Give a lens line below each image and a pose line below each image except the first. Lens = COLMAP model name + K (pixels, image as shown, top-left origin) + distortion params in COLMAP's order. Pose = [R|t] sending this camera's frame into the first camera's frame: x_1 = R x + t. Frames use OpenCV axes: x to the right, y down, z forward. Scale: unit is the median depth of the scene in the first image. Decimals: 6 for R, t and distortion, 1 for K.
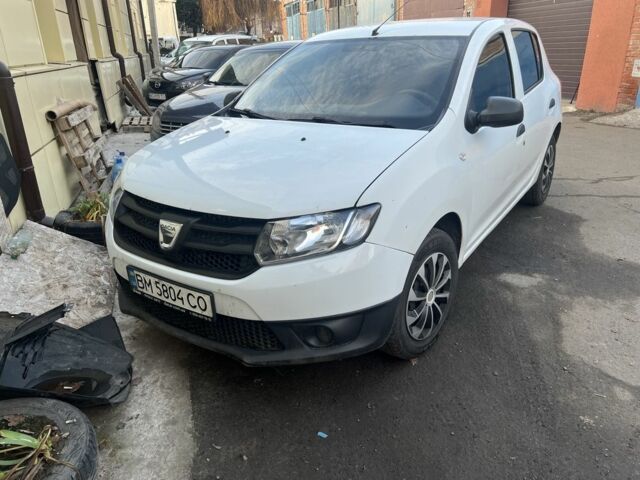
lens RADIAL K [[482.8, 0, 320.0], [0, 482.8, 240.0], [0, 0, 1]] dist [0.069886, -0.076072]
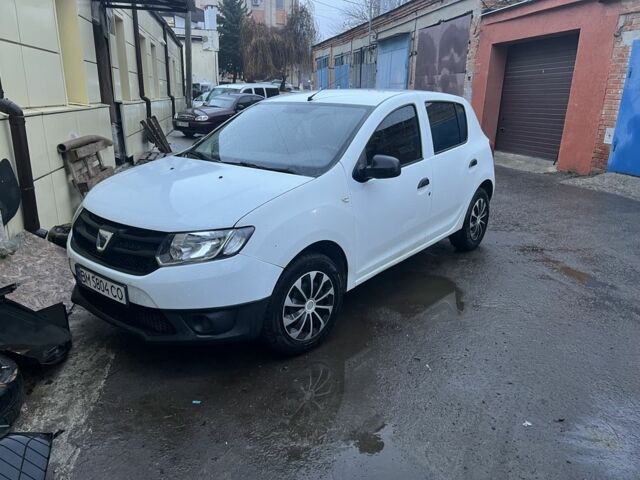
lens RADIAL K [[478.5, 0, 320.0], [0, 478.5, 240.0], [0, 0, 1]] dist [0.088658, -0.110968]
pose [[0.996130, 0.068167, -0.055480, 0.291382], [-0.072778, 0.993646, -0.085853, 0.047750], [0.049275, 0.089559, 0.994762, -0.240215]]
